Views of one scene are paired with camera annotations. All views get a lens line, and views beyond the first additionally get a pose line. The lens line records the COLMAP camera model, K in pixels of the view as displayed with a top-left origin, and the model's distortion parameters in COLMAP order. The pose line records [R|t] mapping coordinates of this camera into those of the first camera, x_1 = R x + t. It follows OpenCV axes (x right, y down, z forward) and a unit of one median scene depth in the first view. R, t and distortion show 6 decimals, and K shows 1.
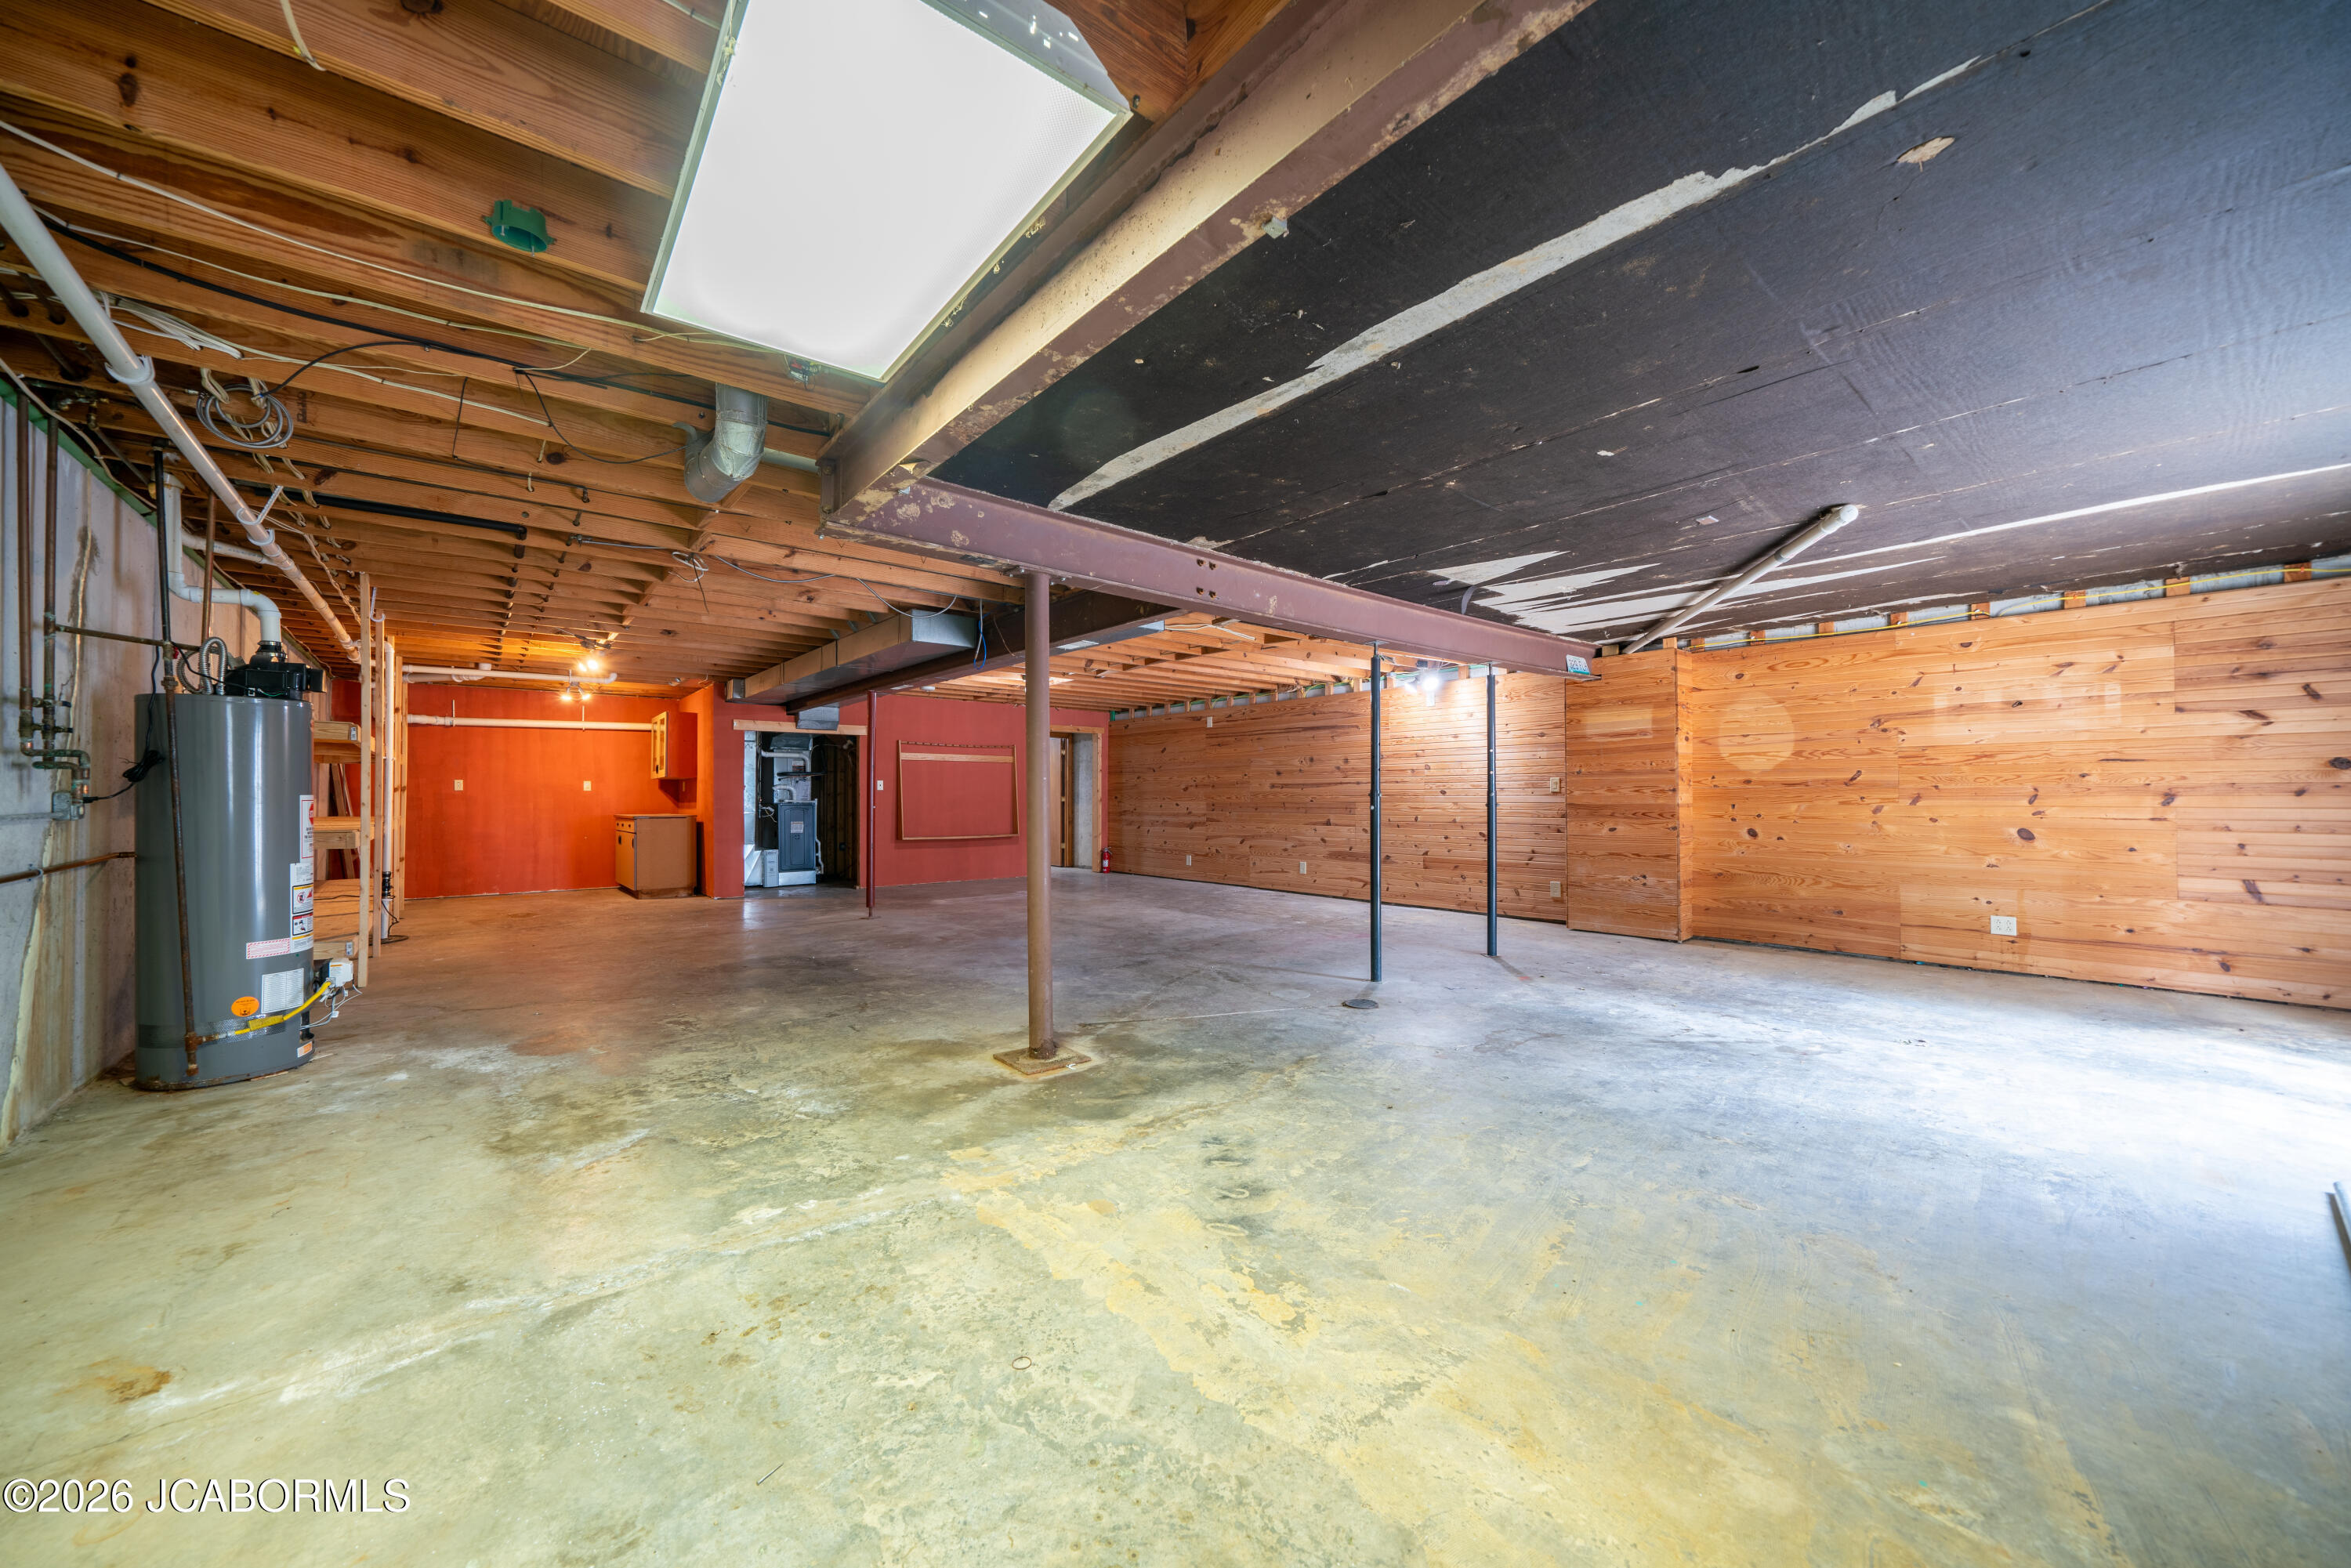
lens RADIAL K [[840.5, 0, 1170.4], [0, 840.5, 793.4], [0, 0, 1]] dist [-0.001829, -0.000151]
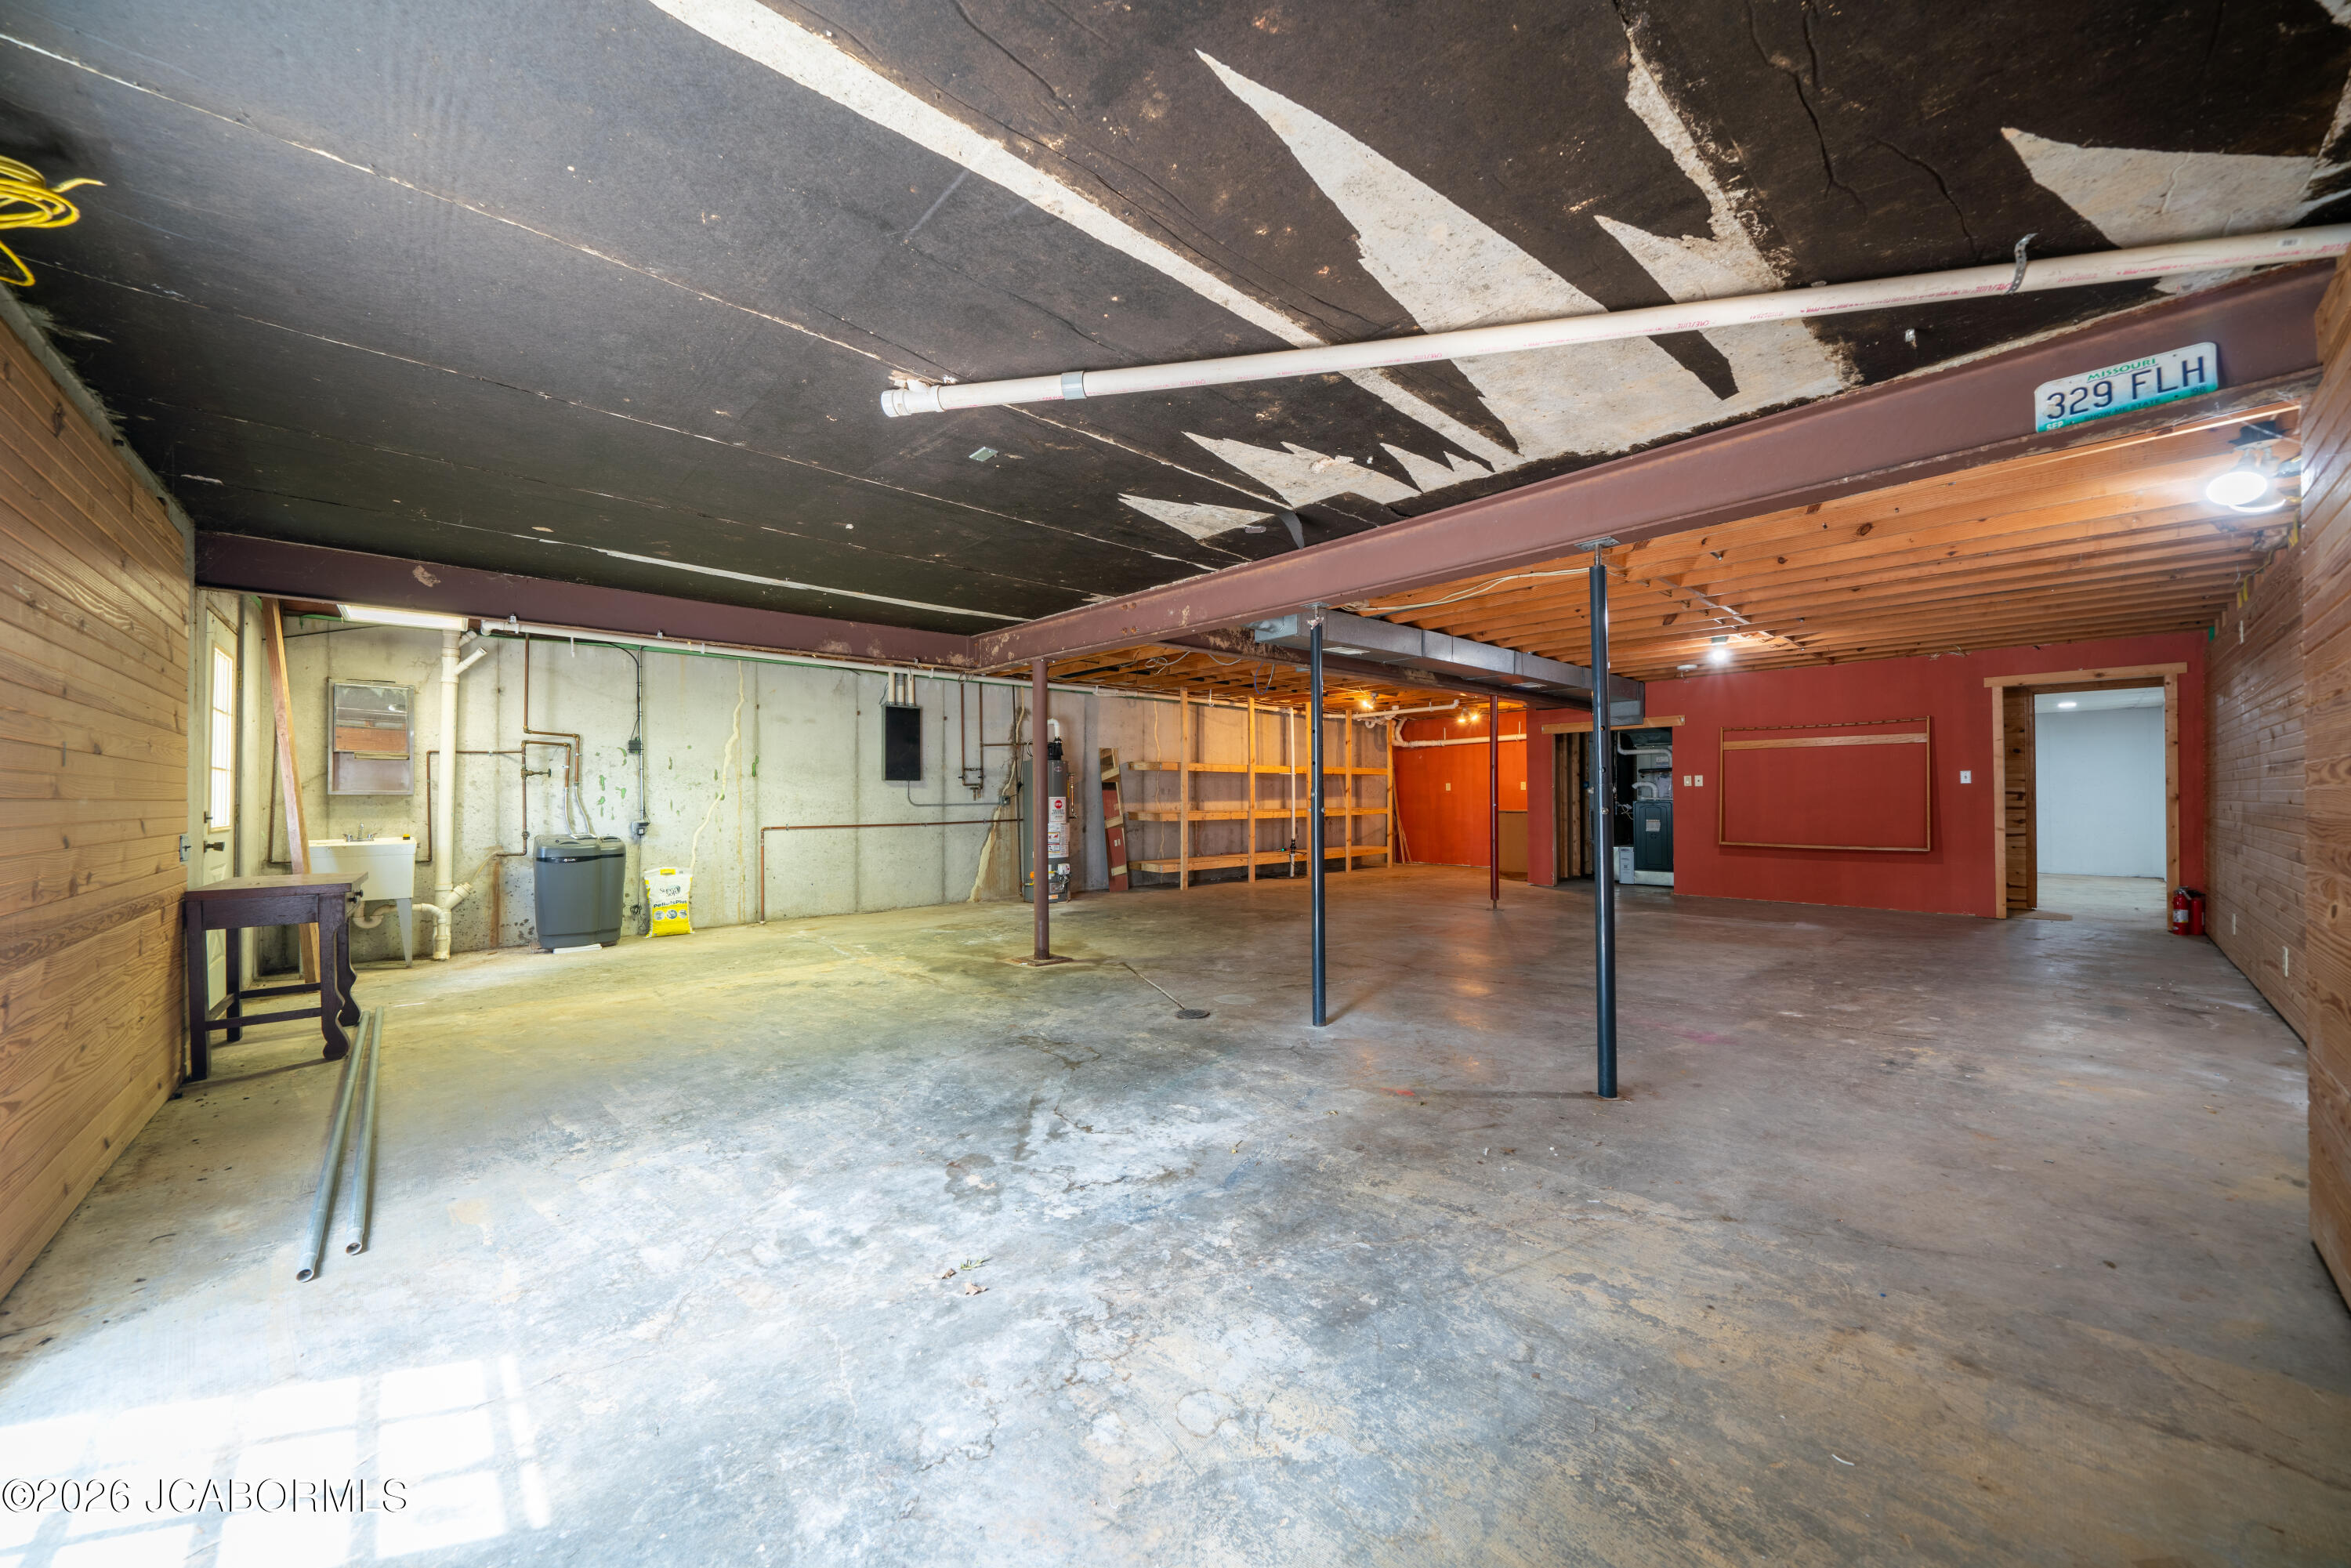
lens RADIAL K [[840.5, 0, 1163.9], [0, 840.5, 793.3], [0, 0, 1]] dist [-0.001829, -0.000151]
pose [[0.057303, -0.003607, -0.998350, 1.567413], [0.008853, 0.999956, -0.003105, 0.003314], [0.998318, -0.008660, 0.057332, 1.214801]]
